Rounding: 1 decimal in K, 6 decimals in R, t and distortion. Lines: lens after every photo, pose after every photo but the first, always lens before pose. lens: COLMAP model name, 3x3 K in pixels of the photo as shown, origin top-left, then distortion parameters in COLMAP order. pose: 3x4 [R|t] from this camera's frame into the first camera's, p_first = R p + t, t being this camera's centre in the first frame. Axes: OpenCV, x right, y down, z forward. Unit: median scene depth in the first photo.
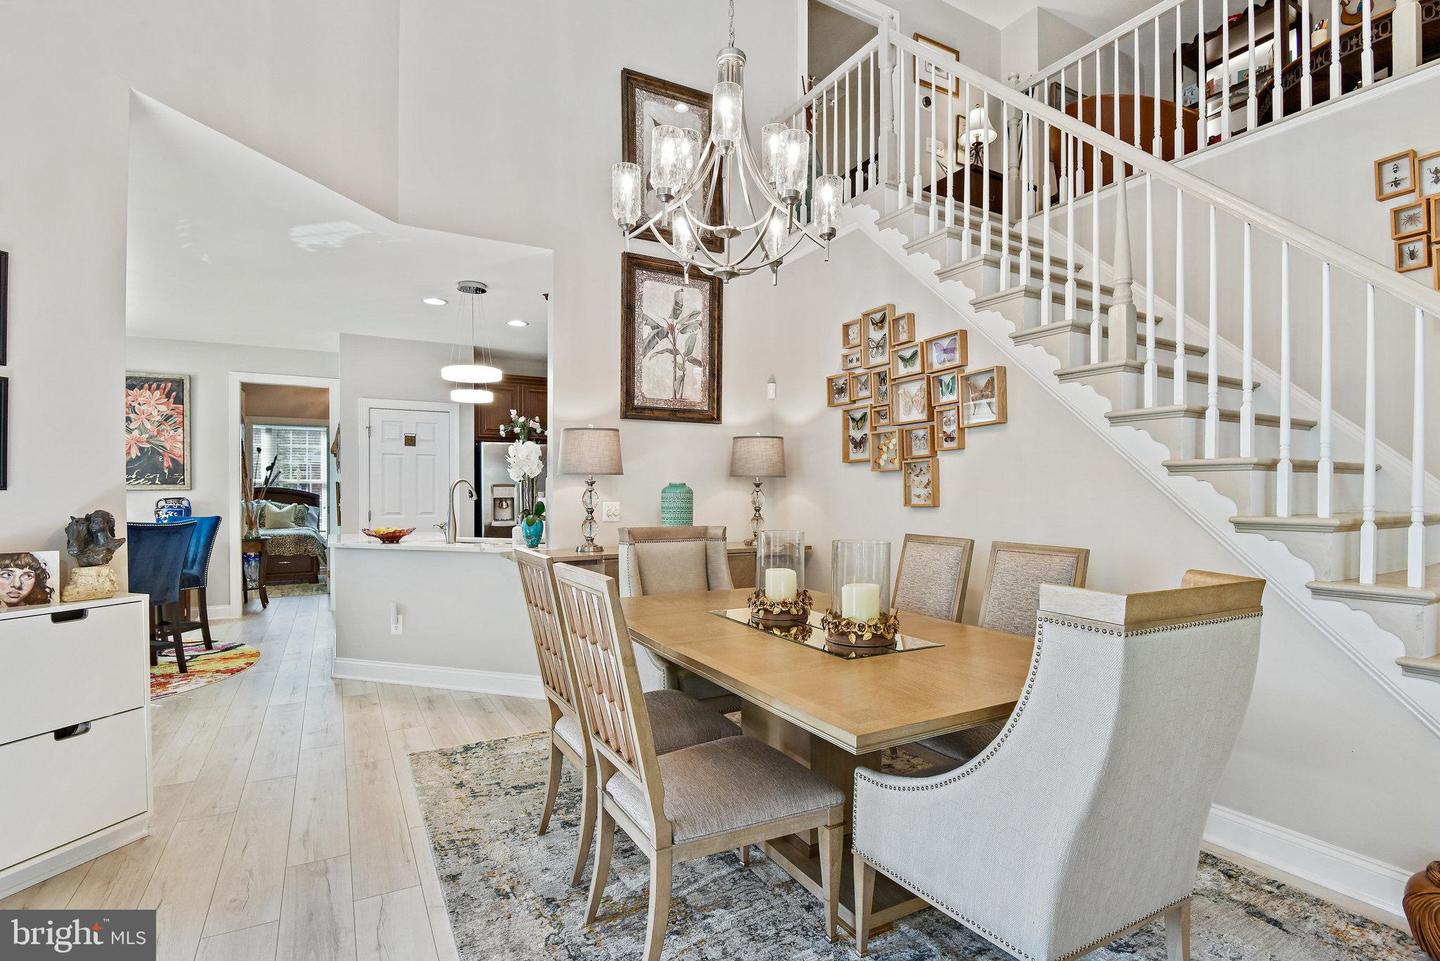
lens RADIAL K [[695.4, 0, 721.3], [0, 695.4, 499.4], [0, 0, 1]] dist [-0.004634, -0.014746]
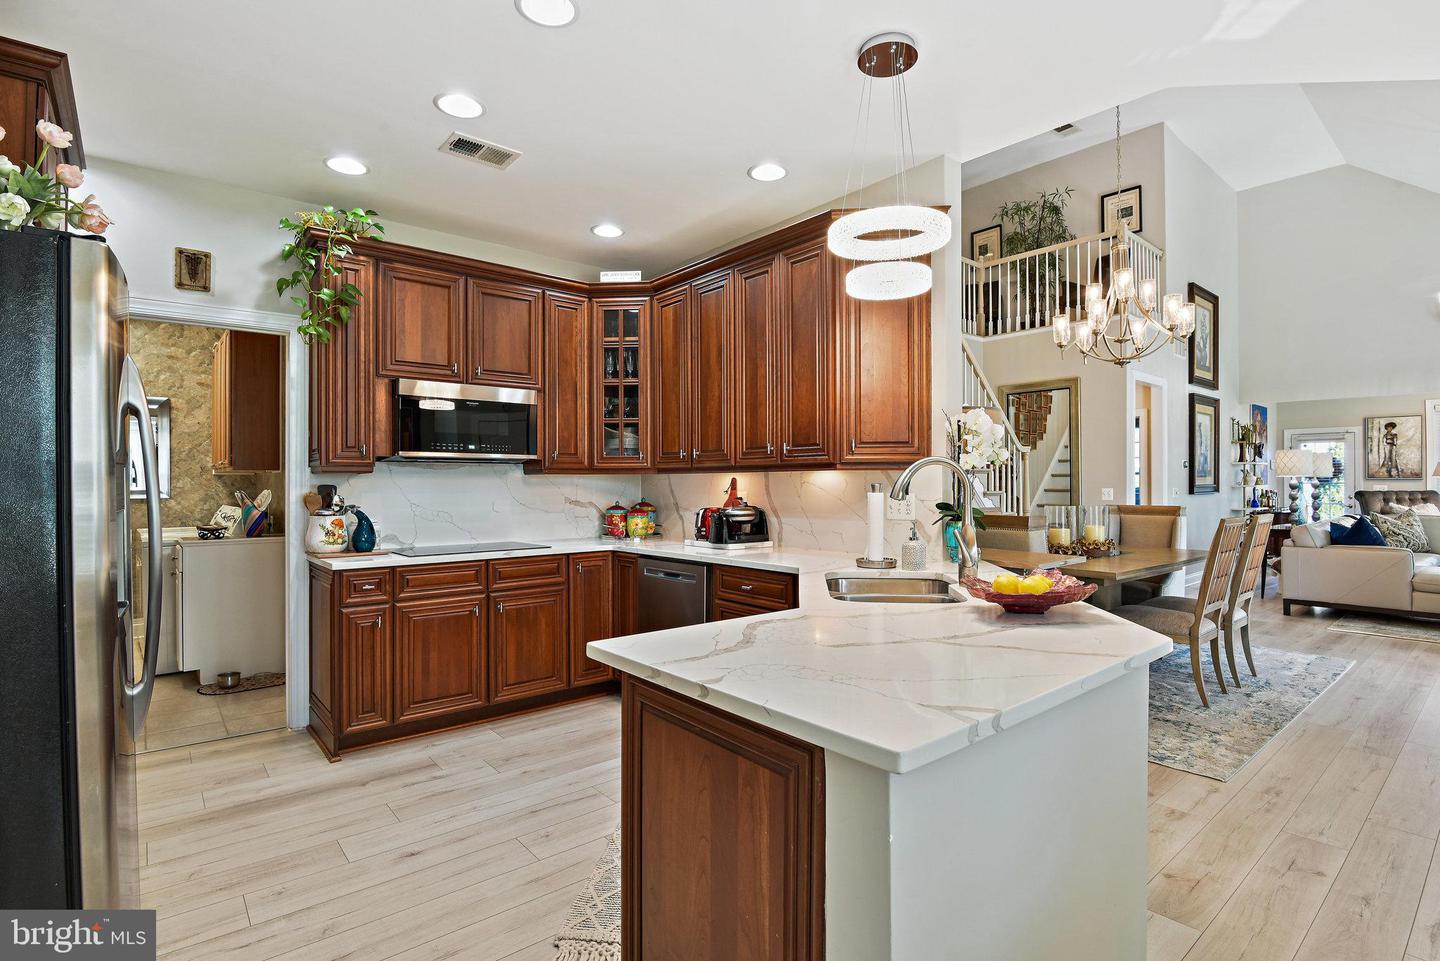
lens RADIAL K [[704.3, 0, 726.2], [0, 704.3, 476.2], [0, 0, 1]] dist [-0.003565, -0.013682]
pose [[-0.189151, 0.006560, 0.981926, -0.613666], [0.014169, 0.999892, -0.003950, -0.012166], [-0.981846, 0.013166, -0.189224, 0.907977]]
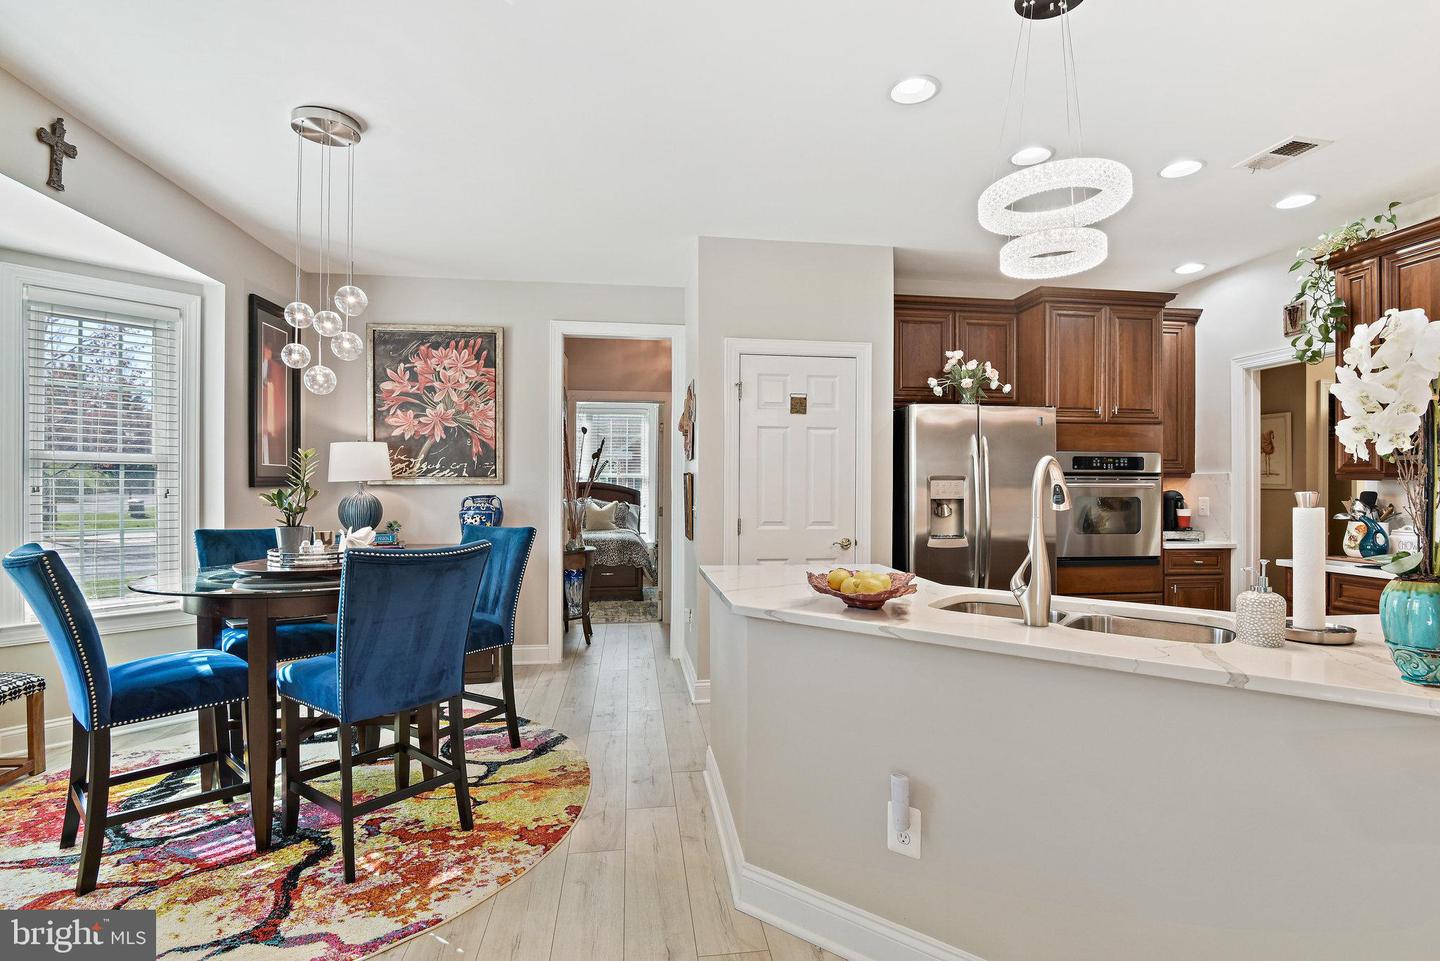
lens RADIAL K [[694.3, 0, 723.6], [0, 694.3, 492.3], [0, 0, 1]] dist [-0.004387, -0.011703]
pose [[0.929678, 0.005631, -0.368331, -0.292593], [-0.007363, 0.999967, -0.003298, -0.005139], [0.368301, 0.005778, 0.929689, 0.418431]]
